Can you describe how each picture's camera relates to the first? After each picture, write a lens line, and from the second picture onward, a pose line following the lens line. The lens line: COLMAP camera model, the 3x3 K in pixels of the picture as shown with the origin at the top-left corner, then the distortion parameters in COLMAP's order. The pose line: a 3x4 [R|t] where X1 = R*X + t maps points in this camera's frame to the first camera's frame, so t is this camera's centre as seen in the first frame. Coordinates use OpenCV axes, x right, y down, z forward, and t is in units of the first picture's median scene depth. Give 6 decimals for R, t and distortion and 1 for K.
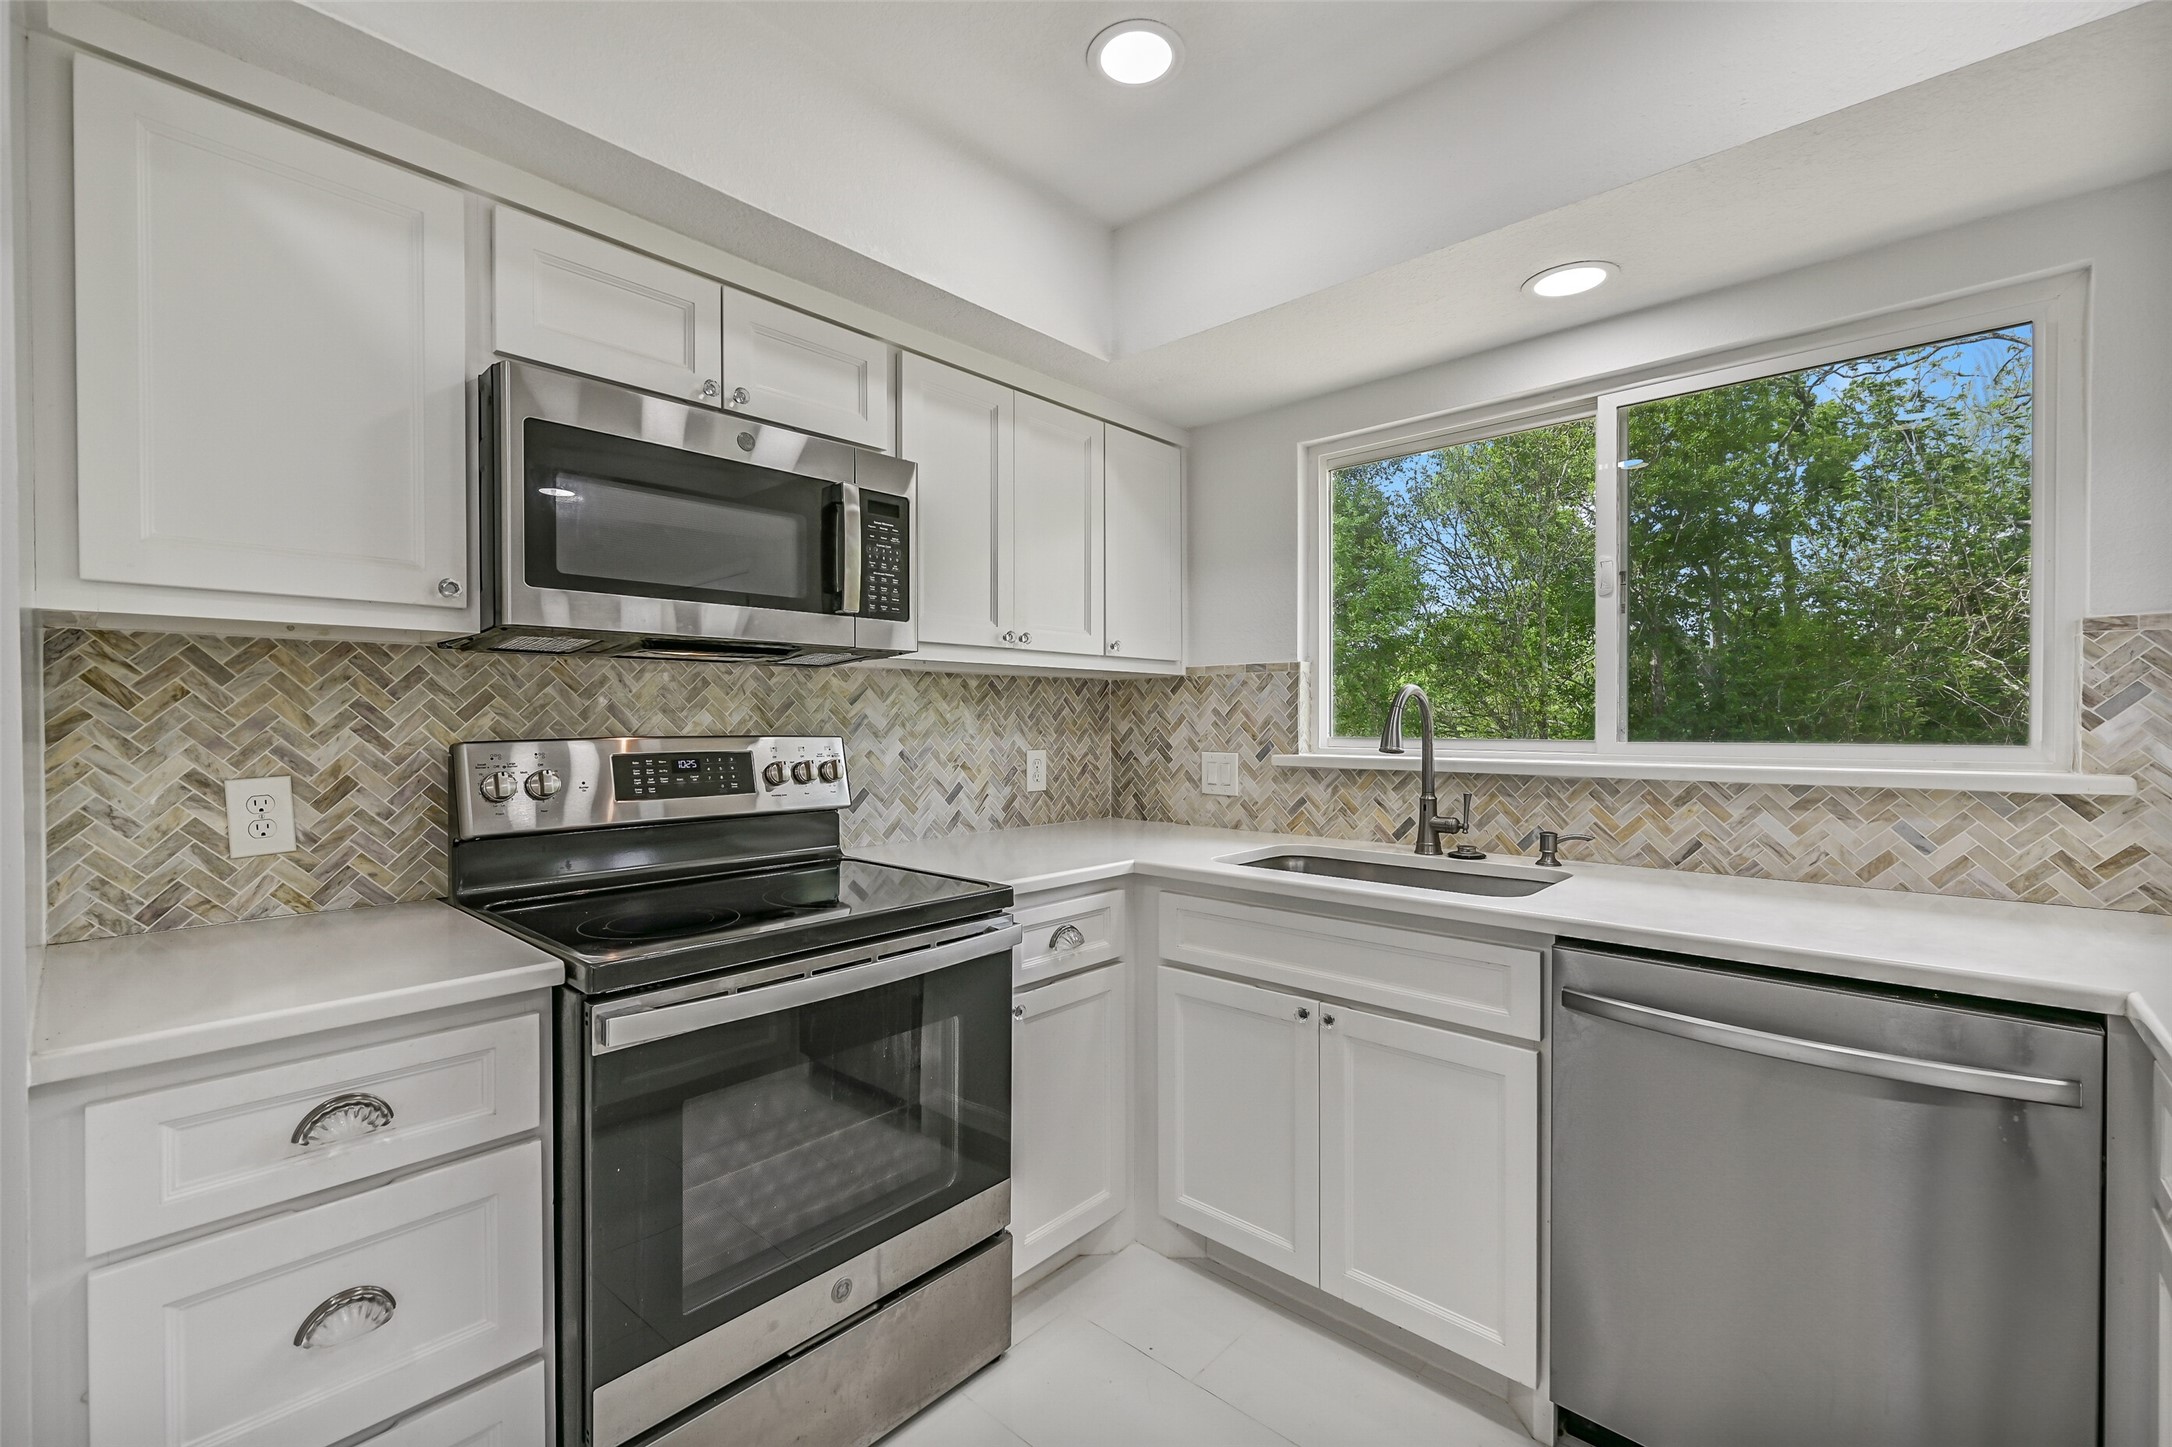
lens RADIAL K [[913.3, 0, 1095.7], [0, 913.3, 728.7], [0, 0, 1]] dist [-0.001713, 0.000733]
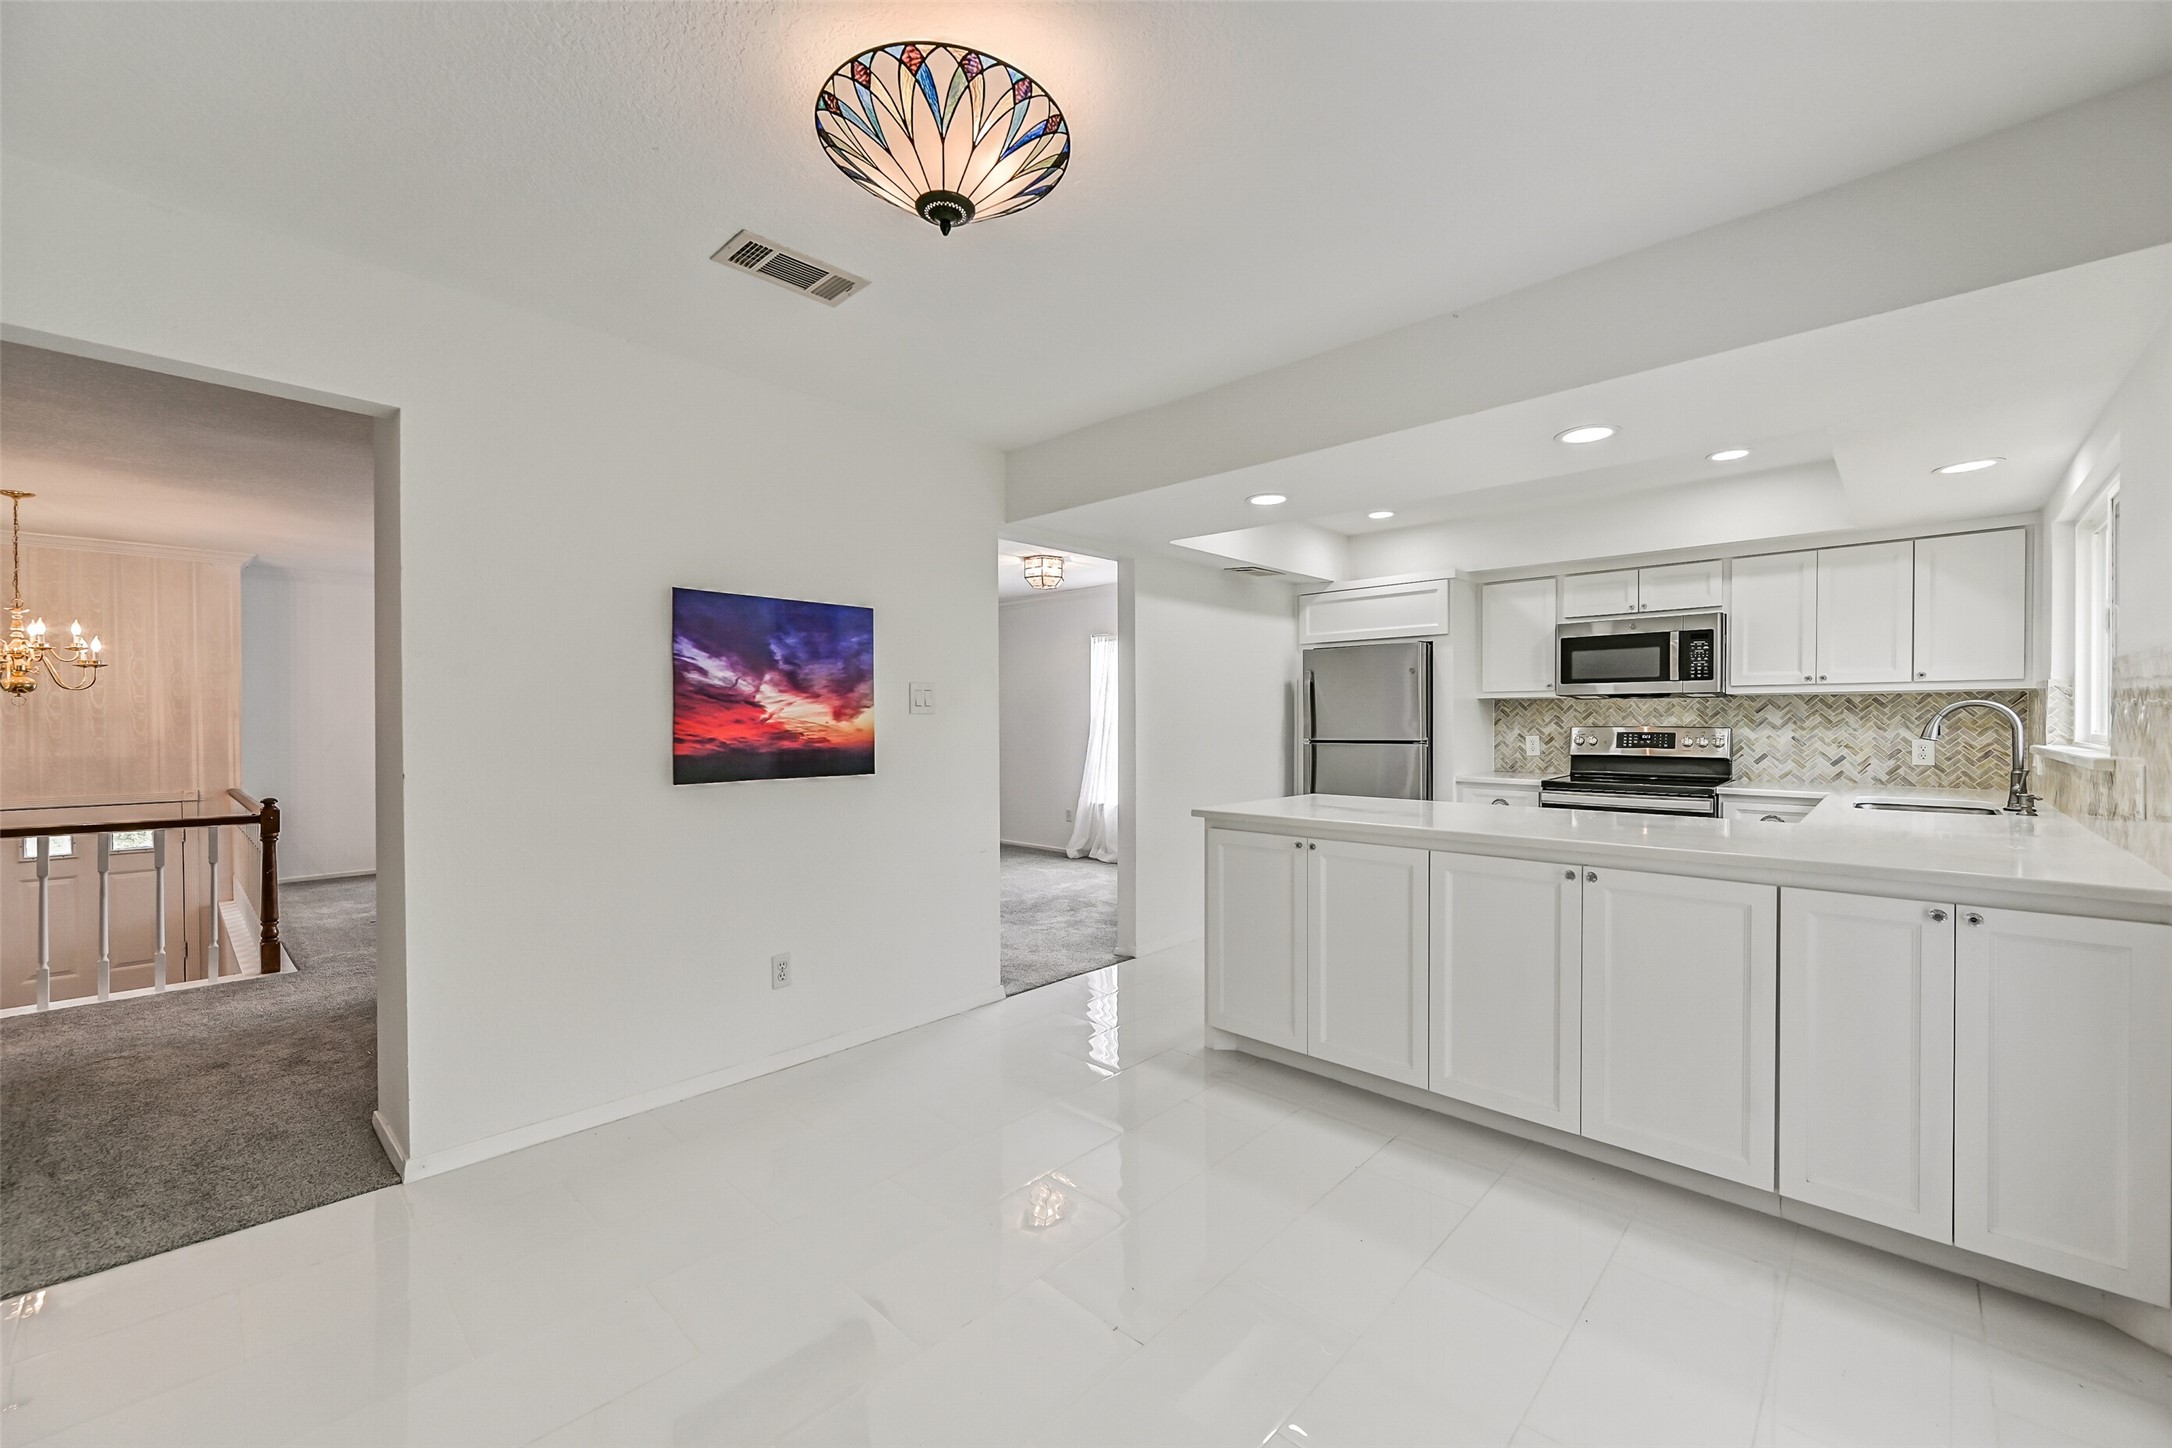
lens RADIAL K [[861.0, 0, 1092.8], [0, 861.0, 728.6], [0, 0, 1]] dist [-0.001915, 0.000473]
pose [[-0.024346, 0.012079, -0.999631, 1.963966], [-0.007059, 0.999900, 0.012254, -0.004498], [0.999679, 0.007355, -0.024259, -0.543031]]
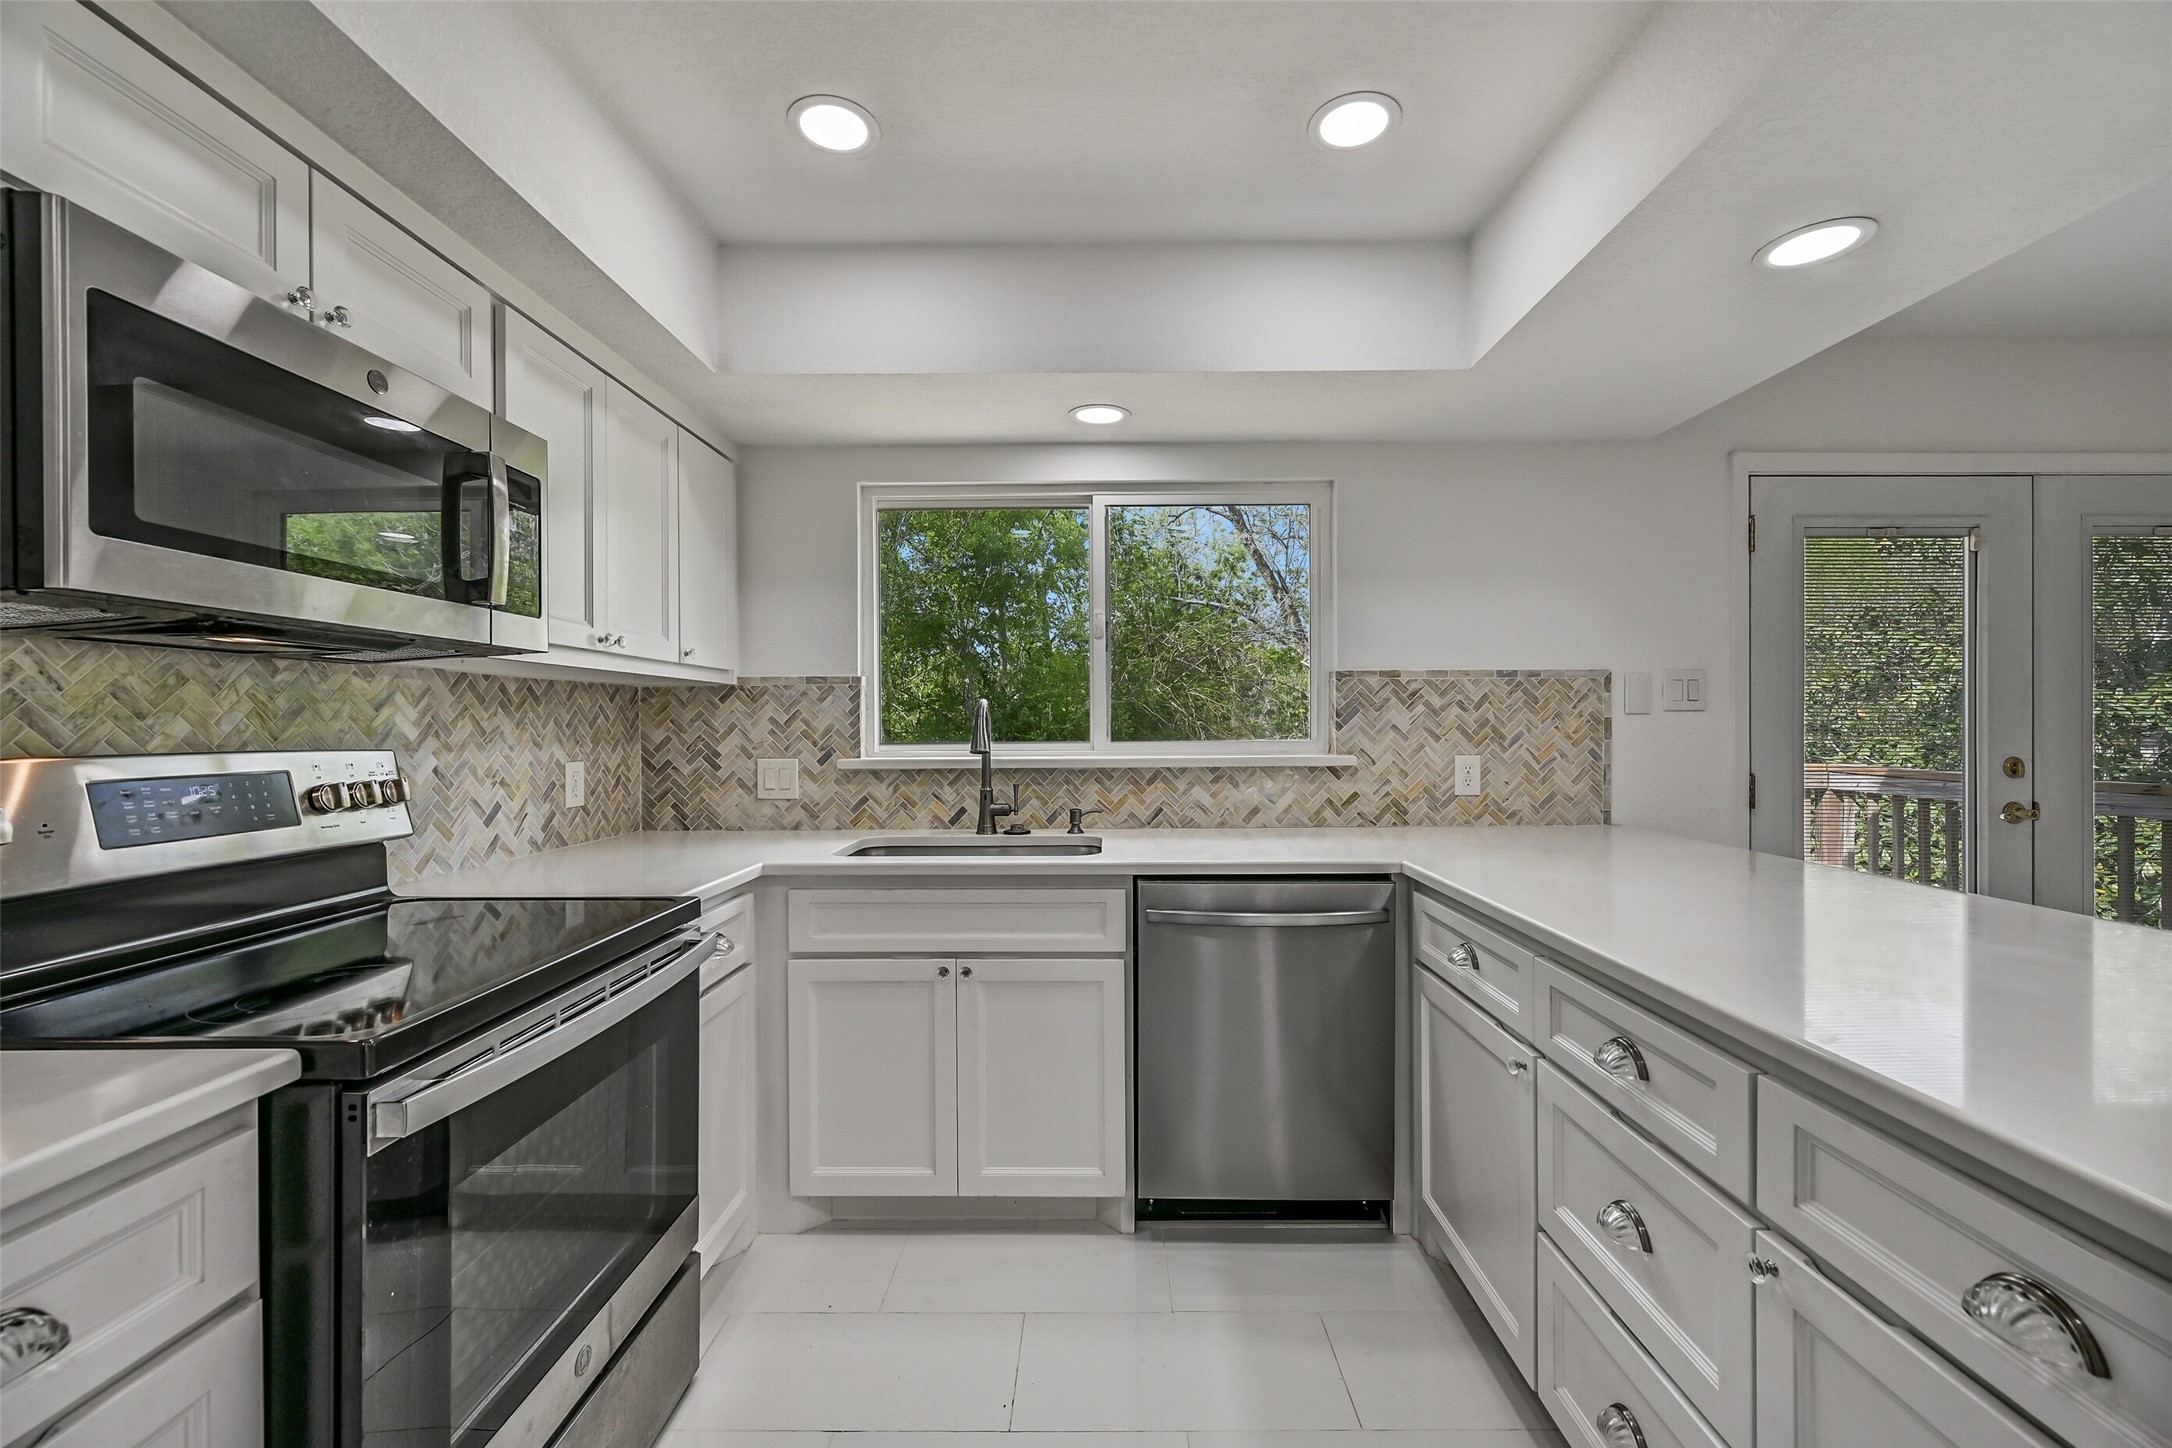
lens RADIAL K [[861.0, 0, 1095.6], [0, 861.0, 729.7], [0, 0, 1]] dist [-0.001915, 0.000473]
pose [[0.745562, -0.005473, 0.666414, -0.335489], [0.010598, 0.999937, -0.003644, -0.000232], [-0.666352, 0.009780, 0.745573, 0.016723]]
